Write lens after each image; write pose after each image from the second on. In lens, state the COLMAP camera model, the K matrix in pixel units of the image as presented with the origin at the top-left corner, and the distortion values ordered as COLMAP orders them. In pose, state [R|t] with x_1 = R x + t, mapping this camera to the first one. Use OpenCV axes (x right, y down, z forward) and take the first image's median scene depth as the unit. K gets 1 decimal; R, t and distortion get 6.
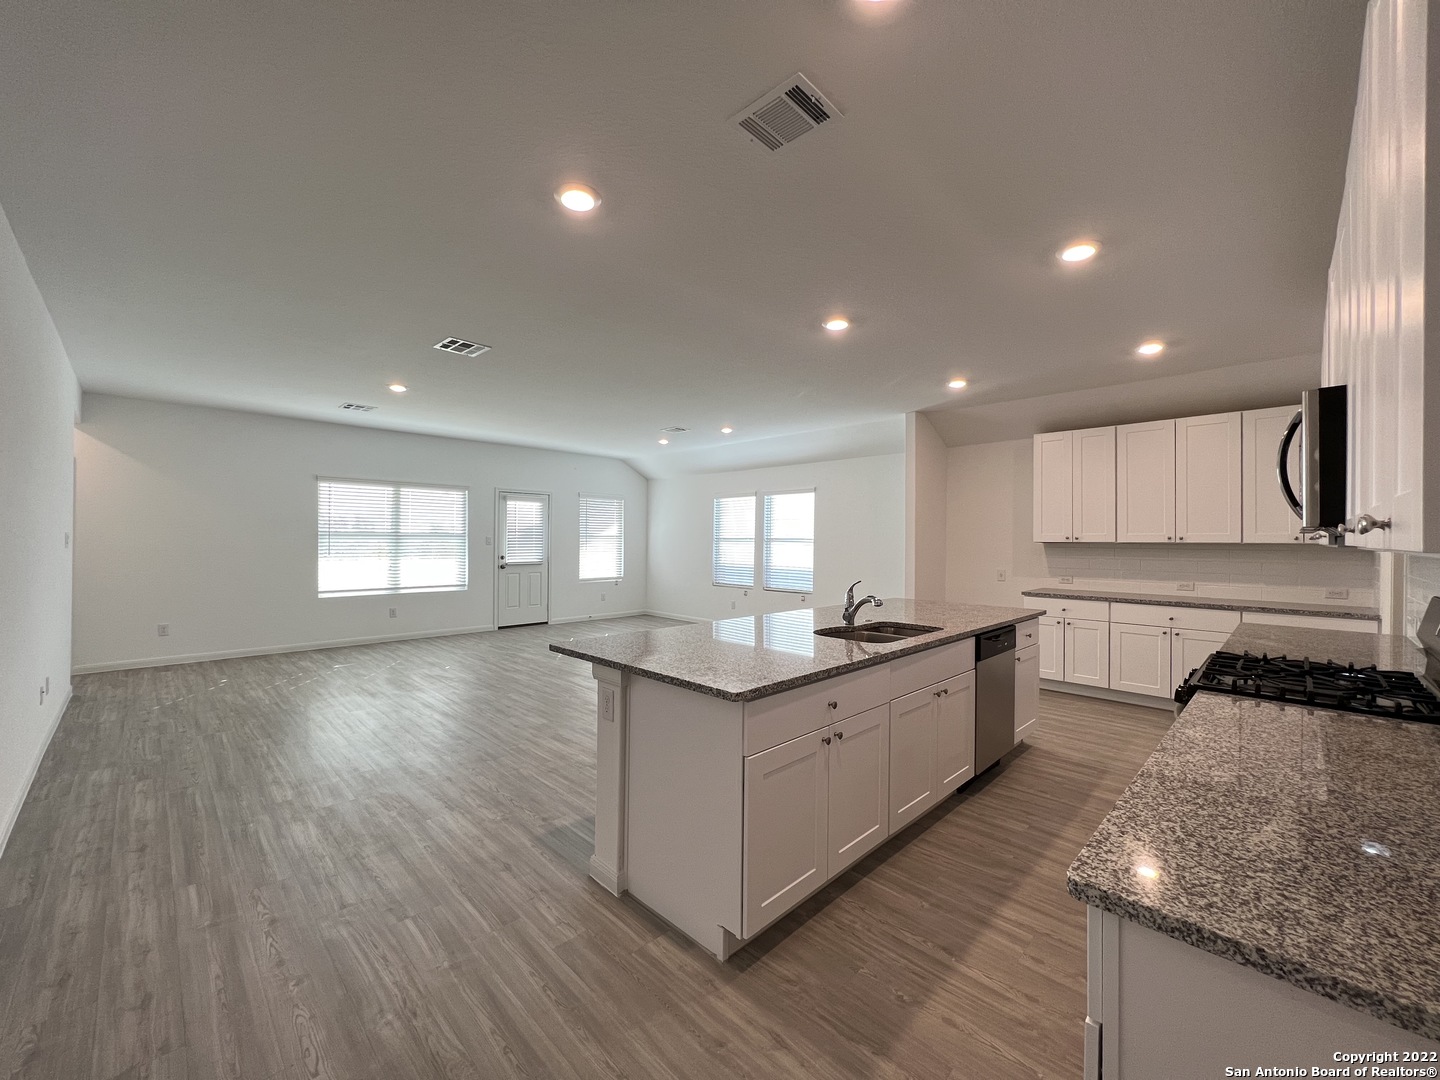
lens RADIAL K [[573.6, 0, 712.5], [0, 573.6, 540.1], [0, 0, 1]] dist [-0.001696, -0.000004]
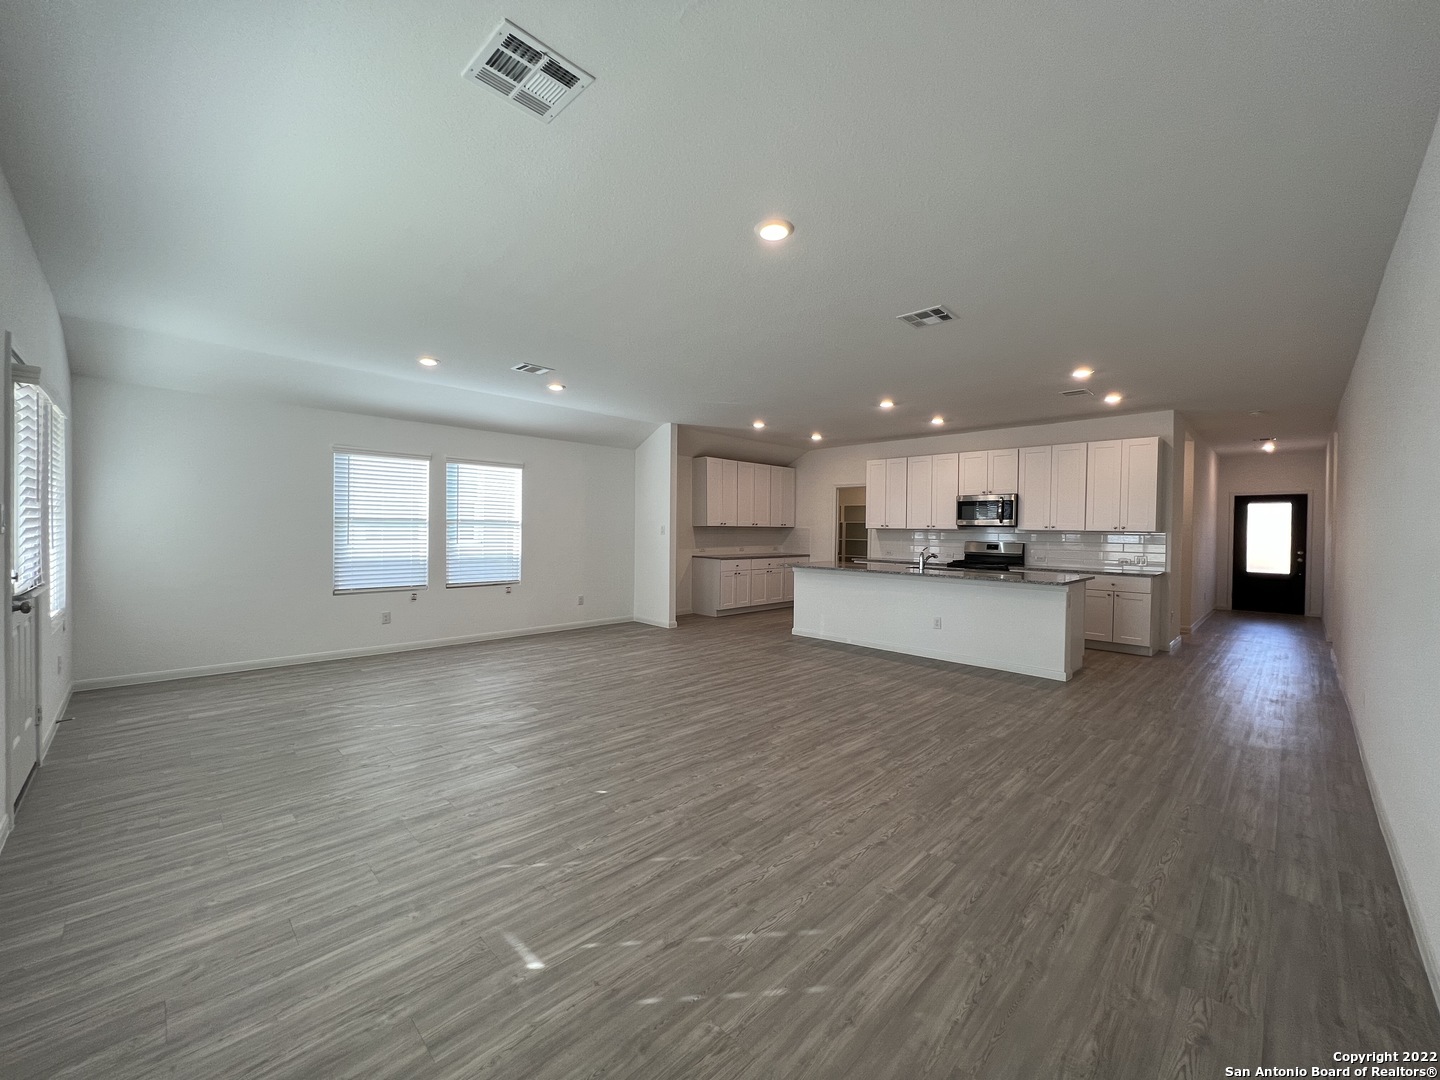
lens RADIAL K [[573.6, 0, 712.5], [0, 573.6, 540.1], [0, 0, 1]] dist [-0.001696, -0.000004]
pose [[0.005527, -0.027501, 0.999607, -1.935619], [-0.011461, 0.999554, 0.027563, -0.002336], [-0.999919, -0.011609, 0.005209, 1.890336]]
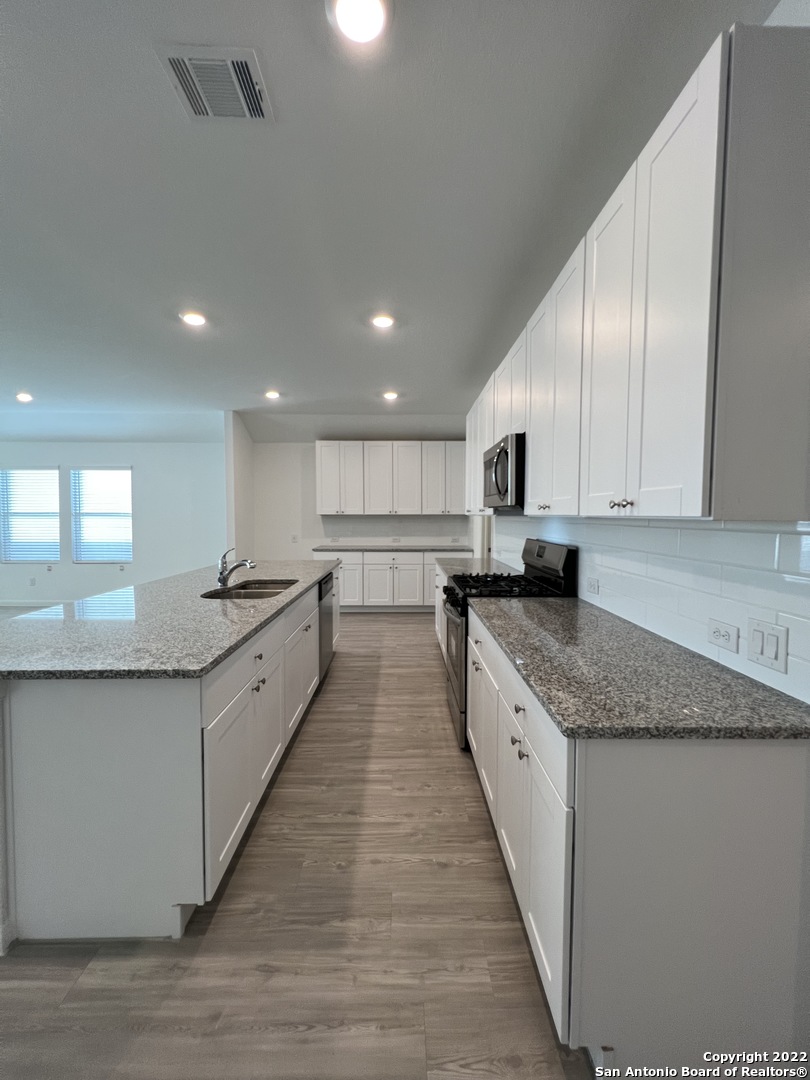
lens RADIAL K [[428.6, 0, 406.4], [0, 428.6, 535.9], [0, 0, 1]] dist [0.000793, -0.000136]
pose [[0.693083, -0.041614, 0.719655, -0.138877], [0.004839, 0.998578, 0.053082, 0.000900], [-0.720841, -0.033307, 0.692300, 0.144372]]
